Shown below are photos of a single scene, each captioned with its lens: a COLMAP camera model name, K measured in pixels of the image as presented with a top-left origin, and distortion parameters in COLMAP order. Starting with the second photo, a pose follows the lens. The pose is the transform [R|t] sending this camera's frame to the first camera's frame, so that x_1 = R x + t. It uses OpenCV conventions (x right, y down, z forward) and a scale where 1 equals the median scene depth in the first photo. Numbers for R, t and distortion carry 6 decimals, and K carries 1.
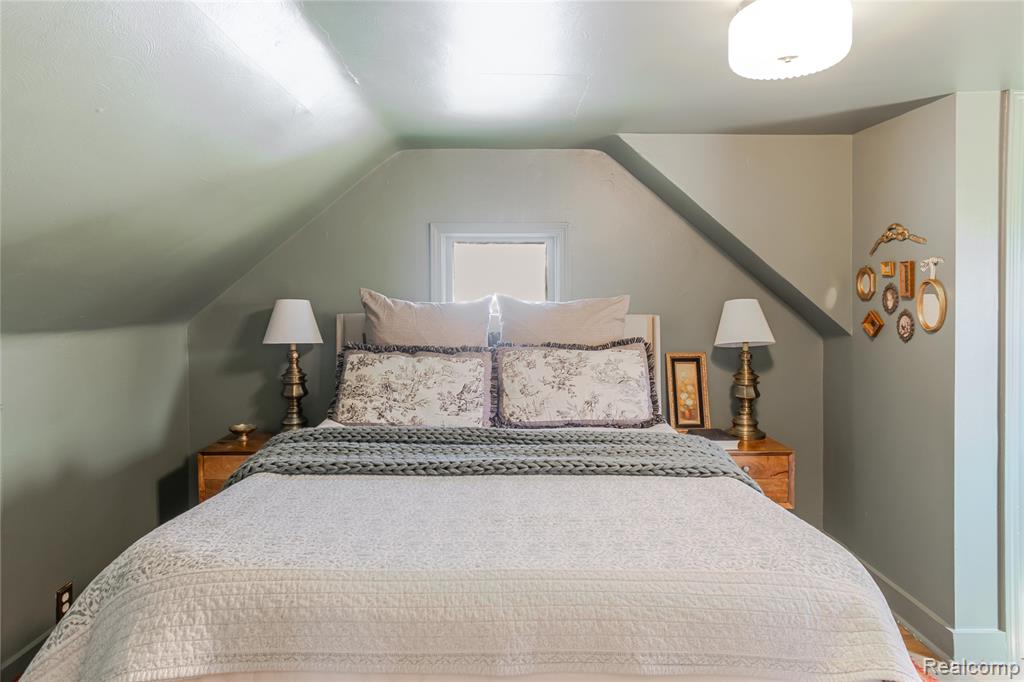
lens RADIAL K [[615.1, 0, 497.5], [0, 615.1, 317.9], [0, 0, 1]] dist [-0.000596, 0.010616]
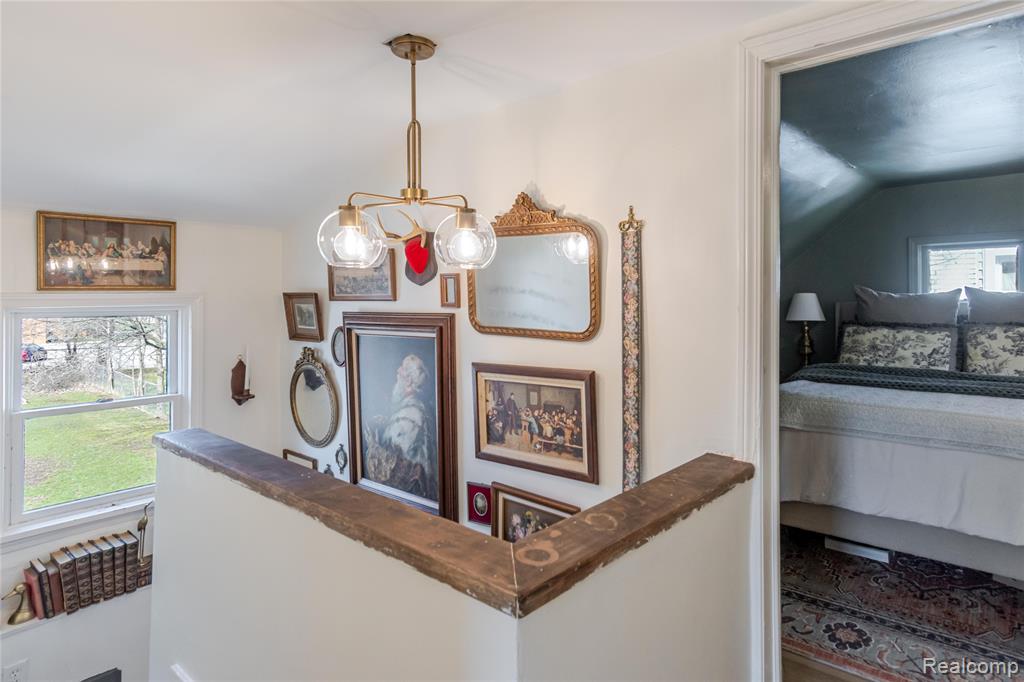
lens RADIAL K [[579.8, 0, 528.8], [0, 579.8, 303.6], [0, 0, 1]] dist [-0.002173, 0.011329]
pose [[0.761076, -0.001589, -0.648661, 0.110476], [-0.005980, 0.999937, -0.009465, 0.018581], [0.648635, 0.011083, 0.761019, -0.696927]]
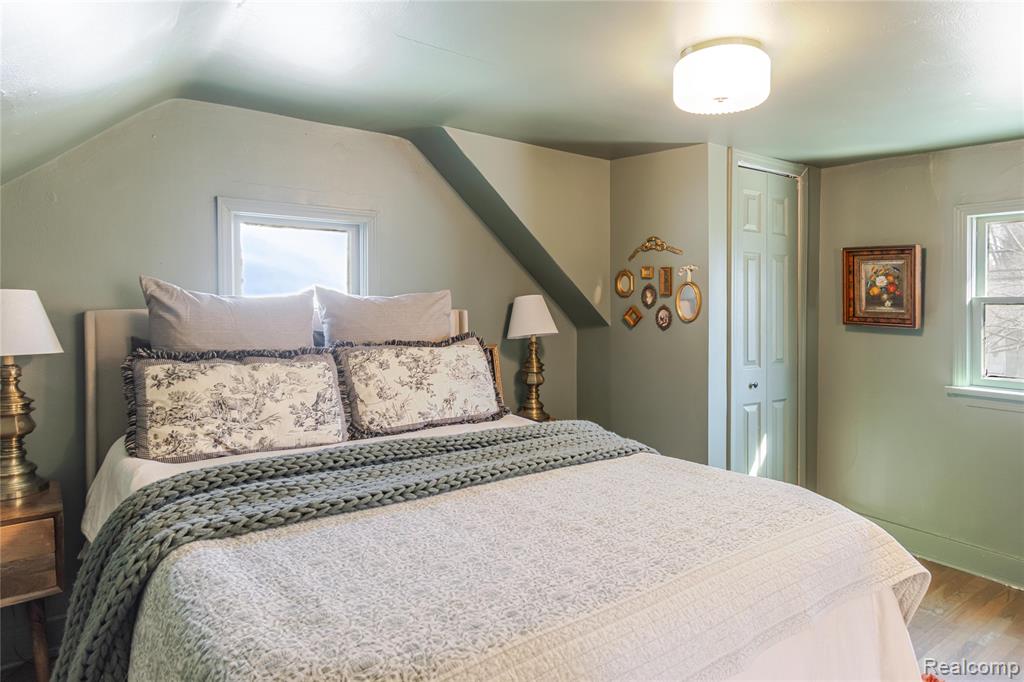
lens RADIAL K [[615.1, 0, 499.2], [0, 615.1, 317.7], [0, 0, 1]] dist [-0.000596, 0.010616]
pose [[0.804966, -0.013093, 0.593177, -0.348514], [0.006228, 0.999888, 0.013619, -0.005906], [-0.593288, -0.007269, 0.804957, 0.163233]]
